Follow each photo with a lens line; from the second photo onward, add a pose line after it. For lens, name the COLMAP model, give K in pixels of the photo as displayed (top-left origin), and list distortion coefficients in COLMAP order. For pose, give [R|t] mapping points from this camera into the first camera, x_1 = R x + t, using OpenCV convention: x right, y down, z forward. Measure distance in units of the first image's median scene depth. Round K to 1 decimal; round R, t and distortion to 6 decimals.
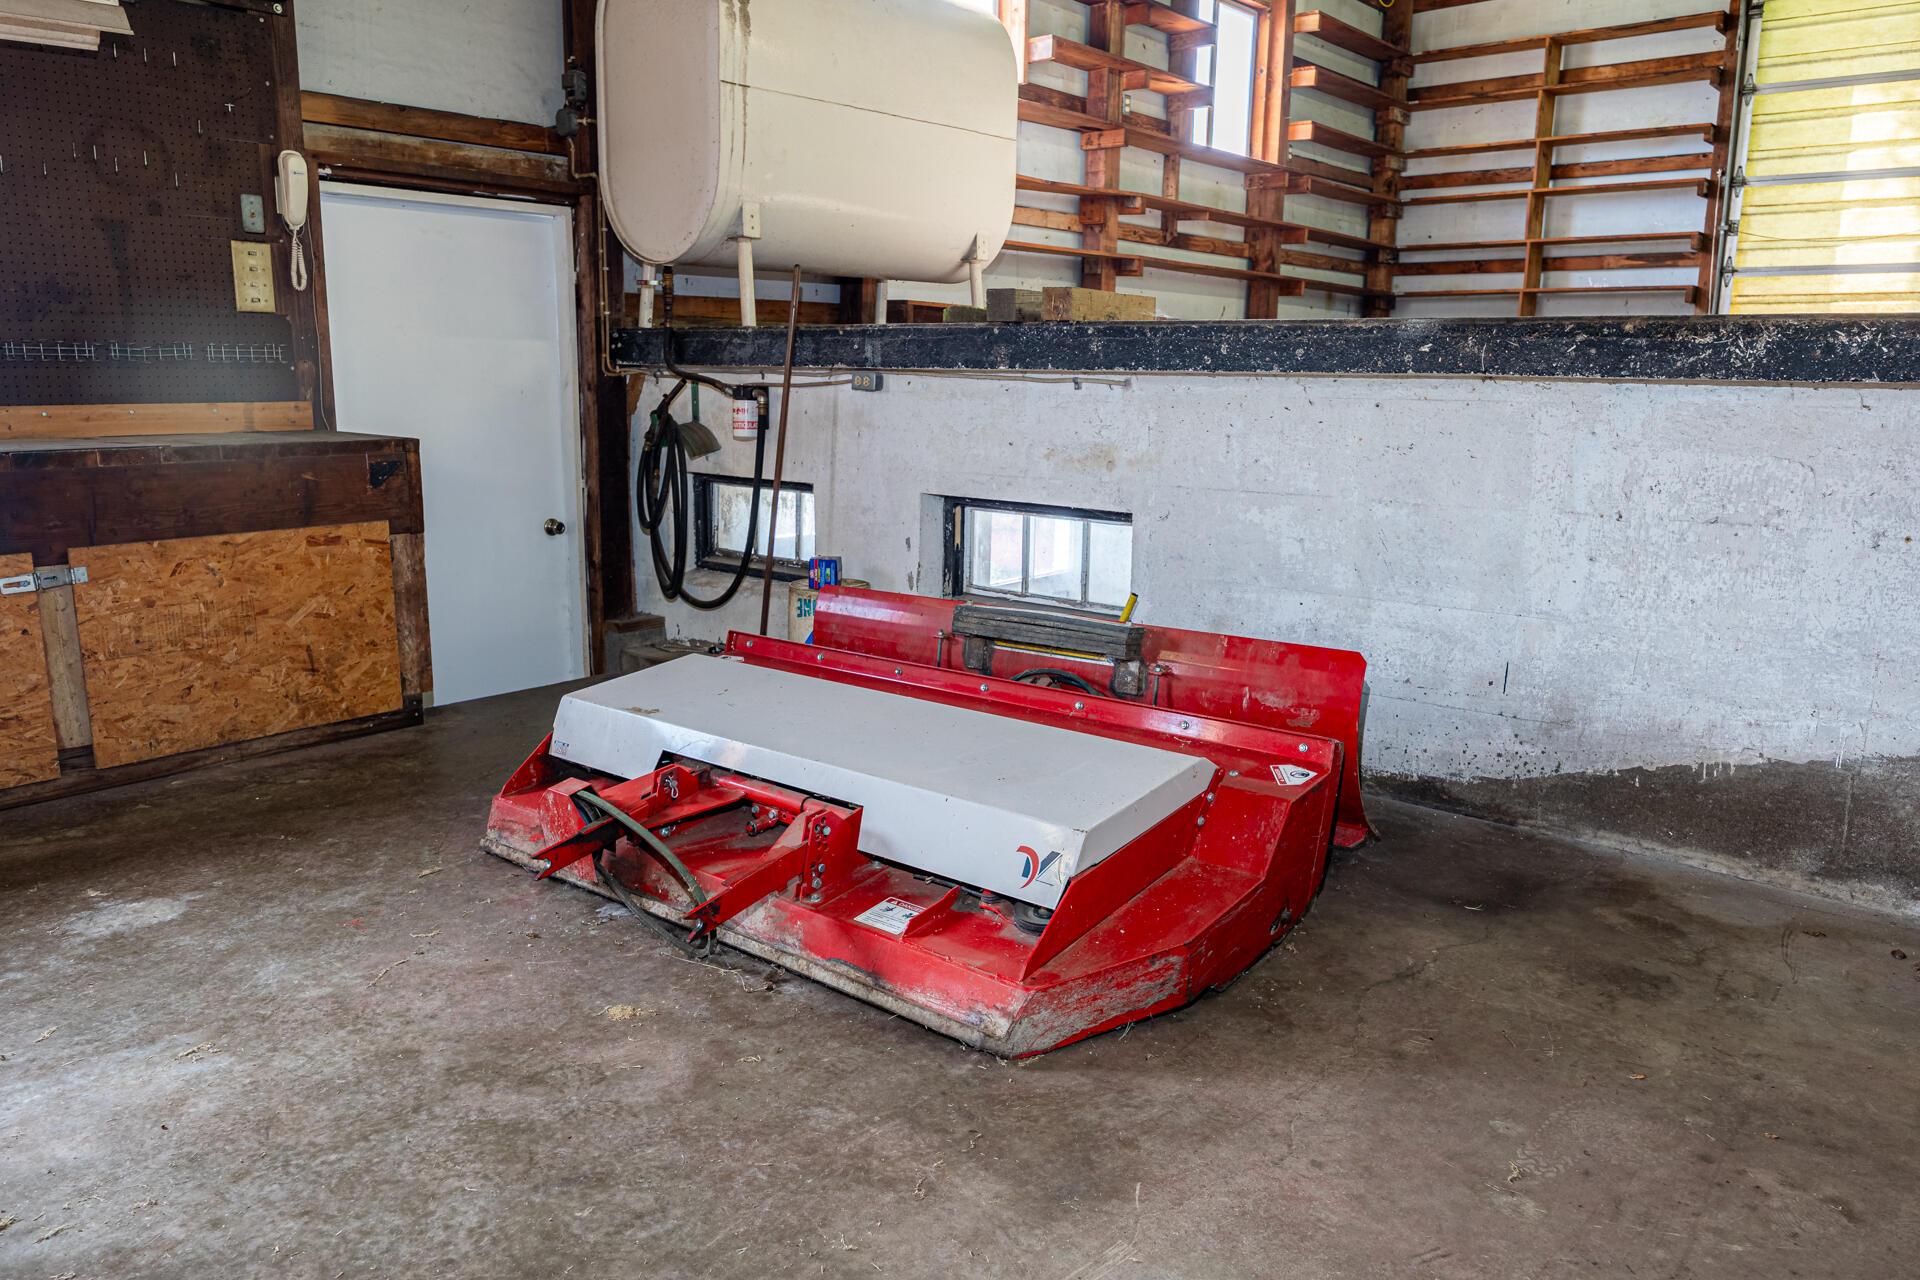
lens RADIAL K [[1398.1, 0, 960.0], [0, 1398.1, 640.0], [0, 0, 1]] dist [-0.003123, -0.002494]
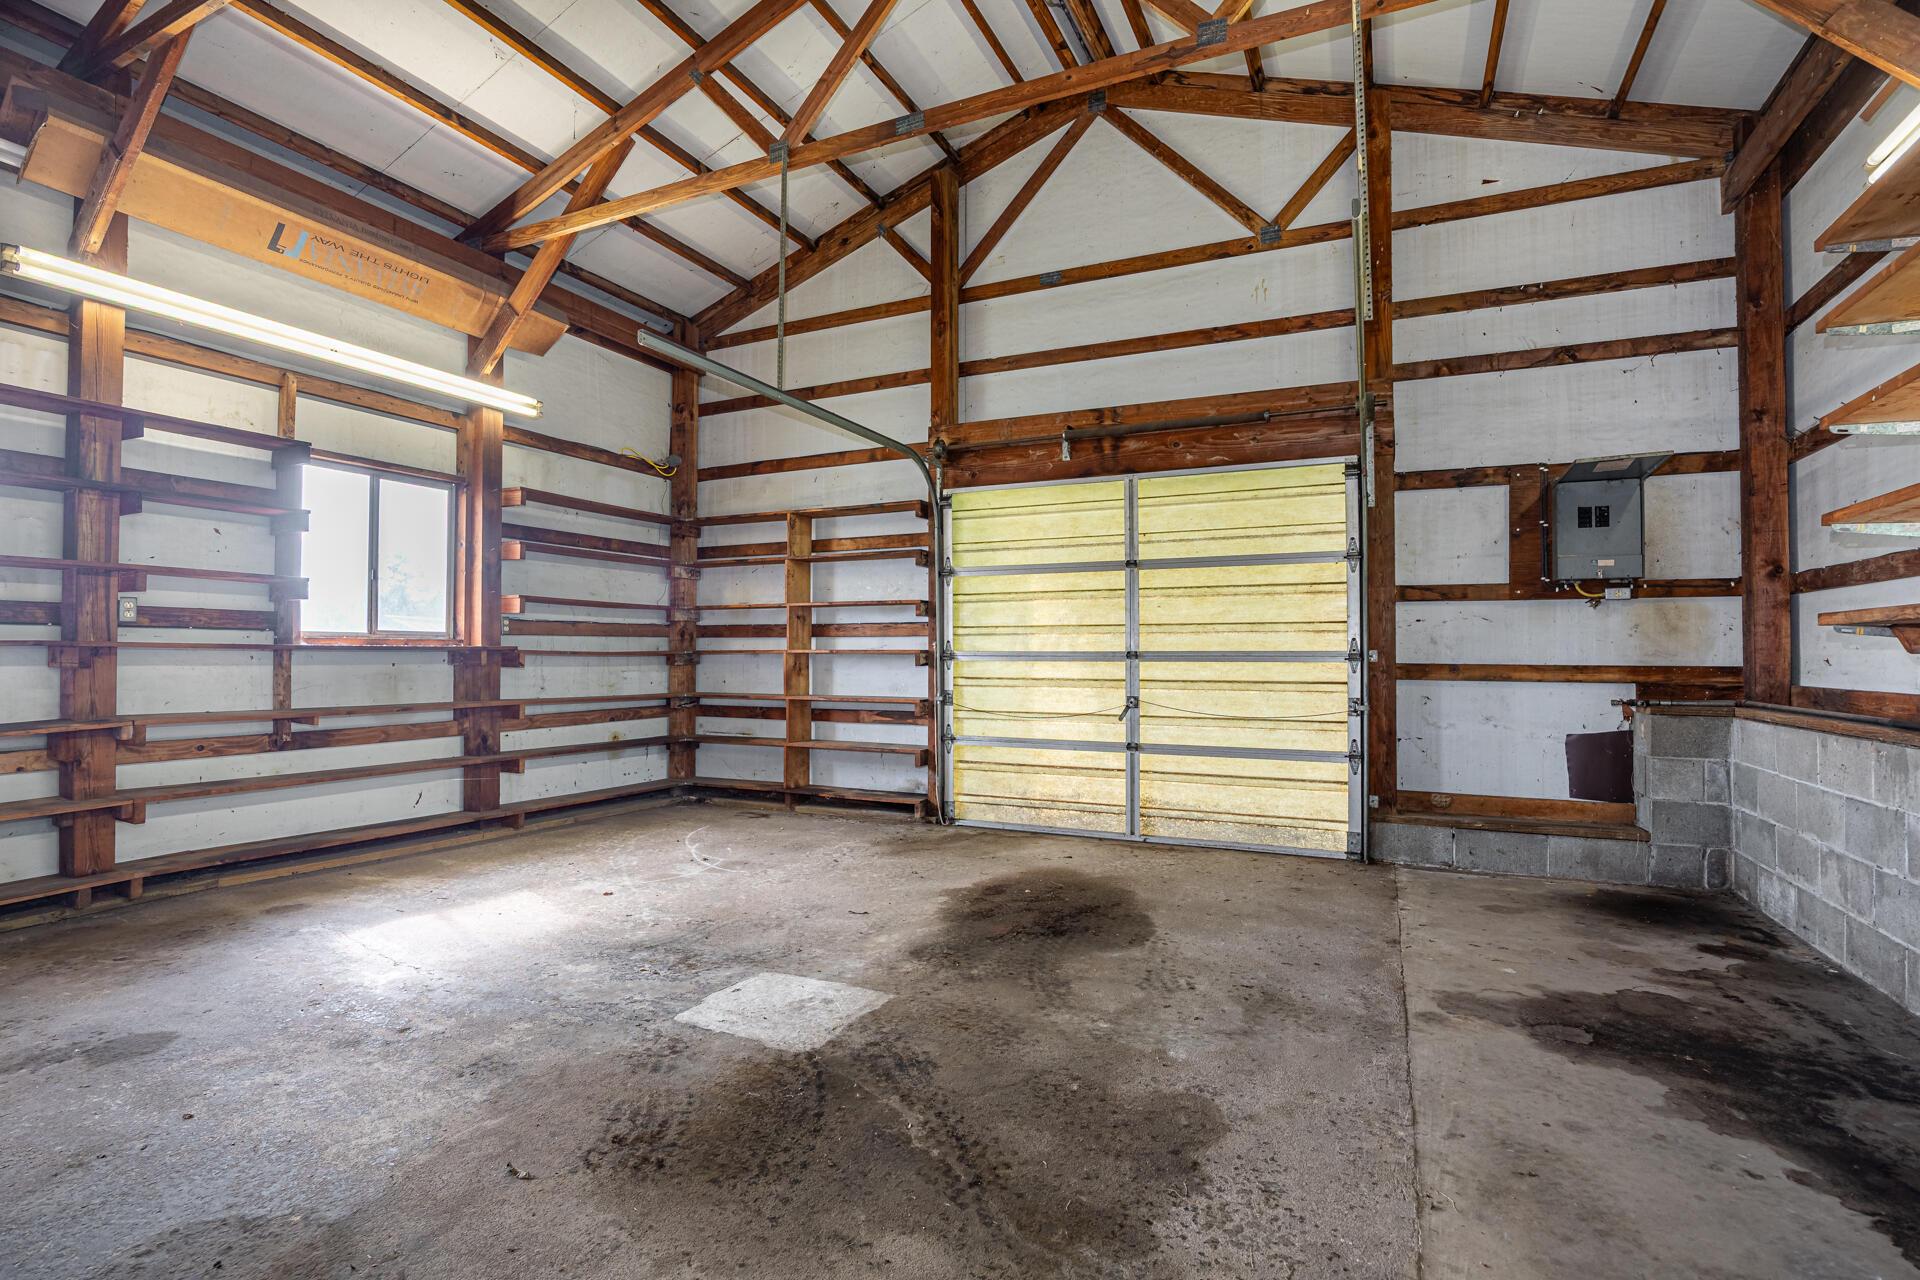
lens RADIAL K [[902.6, 0, 960.0], [0, 902.6, 640.0], [0, 0, 1]] dist [-0.030796, -0.000041]
pose [[0.961036, -0.011145, 0.276199, 0.686807], [0.067259, 0.978586, -0.194539, -0.375091], [-0.268116, 0.205536, 0.941206, 0.651602]]
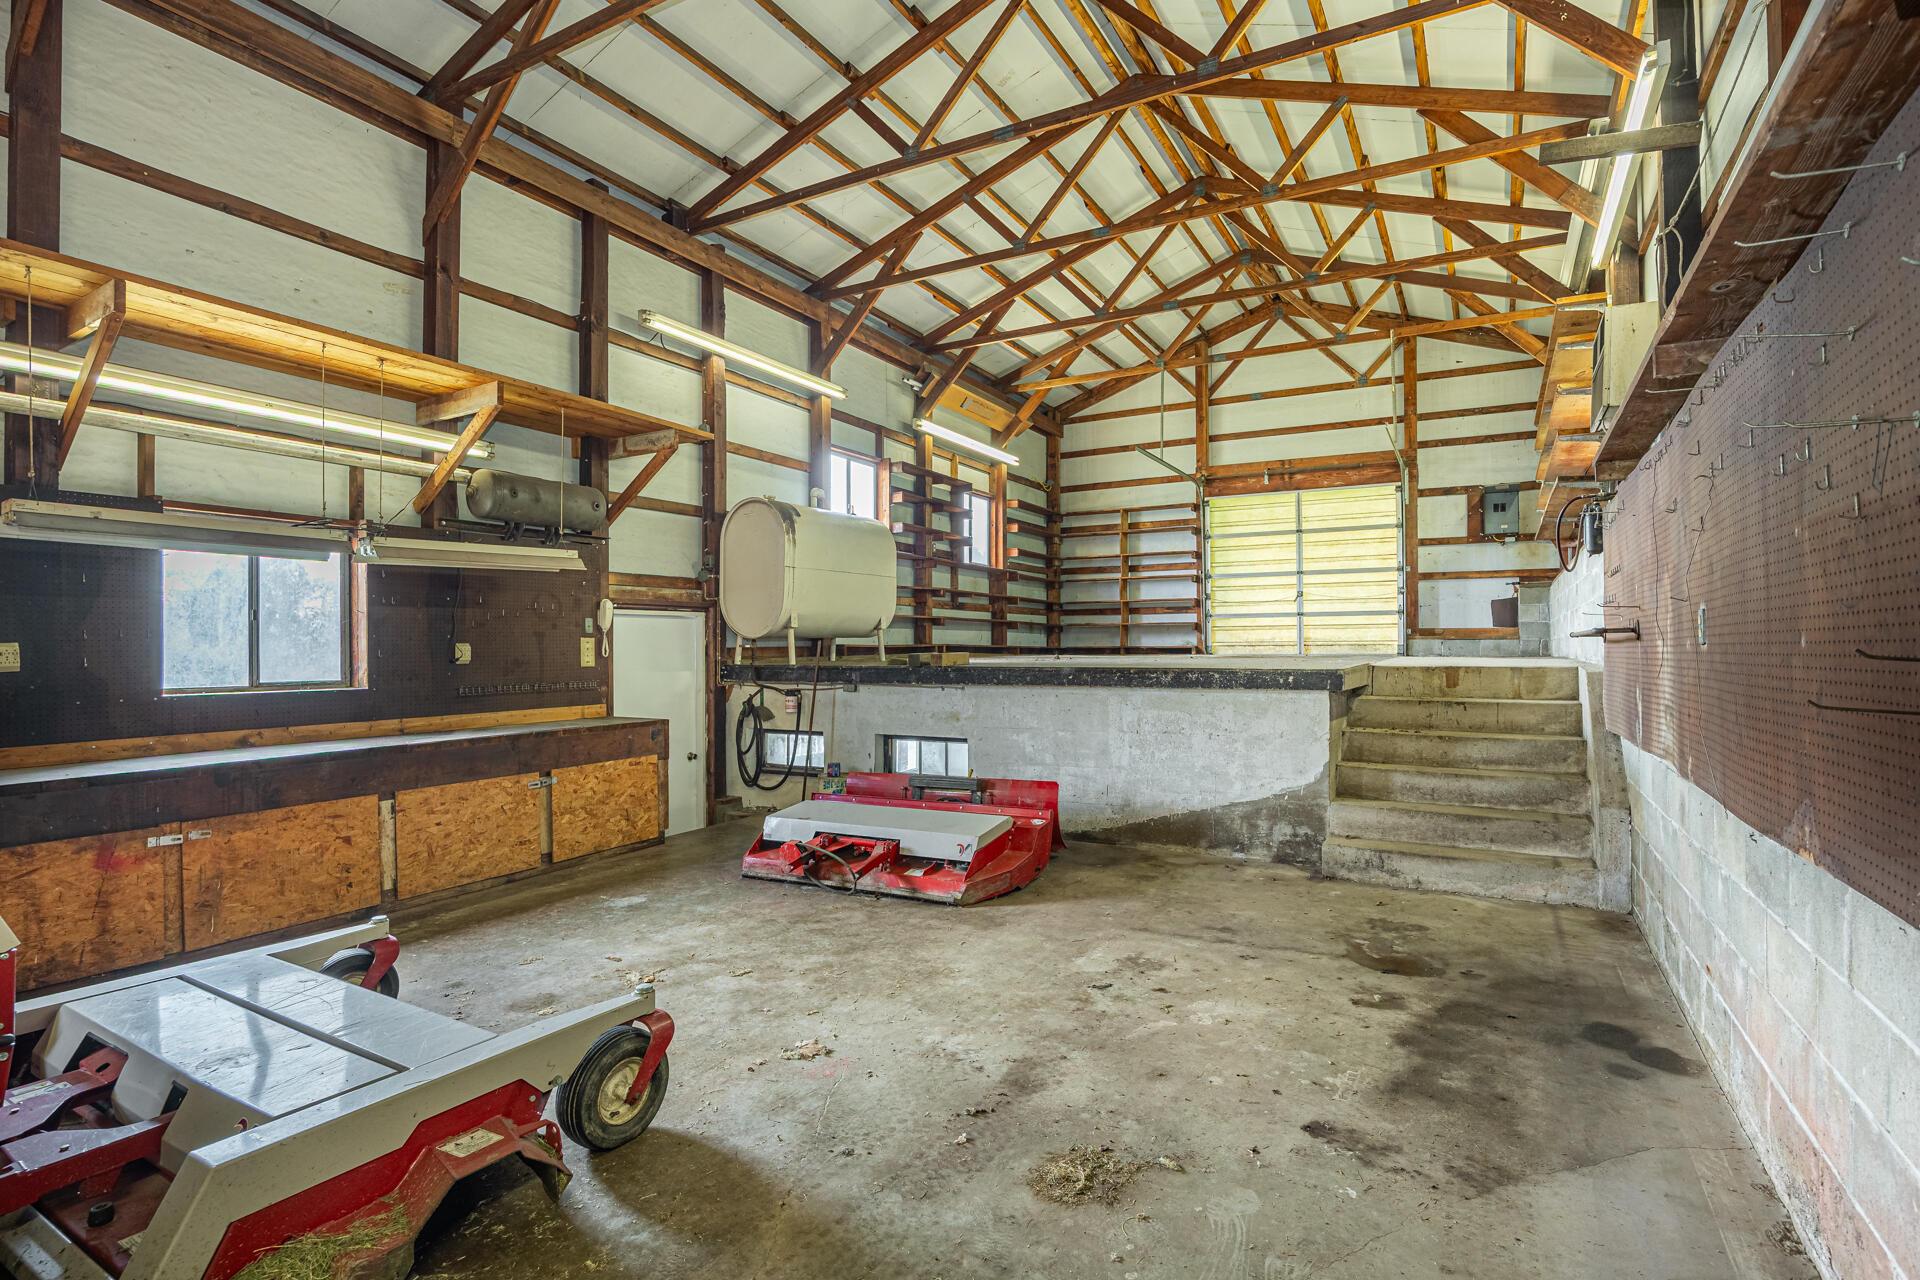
lens RADIAL K [[925.4, 0, 999.6], [0, 925.4, 635.3], [0, 0, 1]] dist [-0.031127, 0.000093]
pose [[0.975085, -0.017360, 0.221153, -0.153872], [0.061966, 0.978565, -0.196397, 0.048921], [-0.213003, 0.205207, 0.955259, -0.538871]]
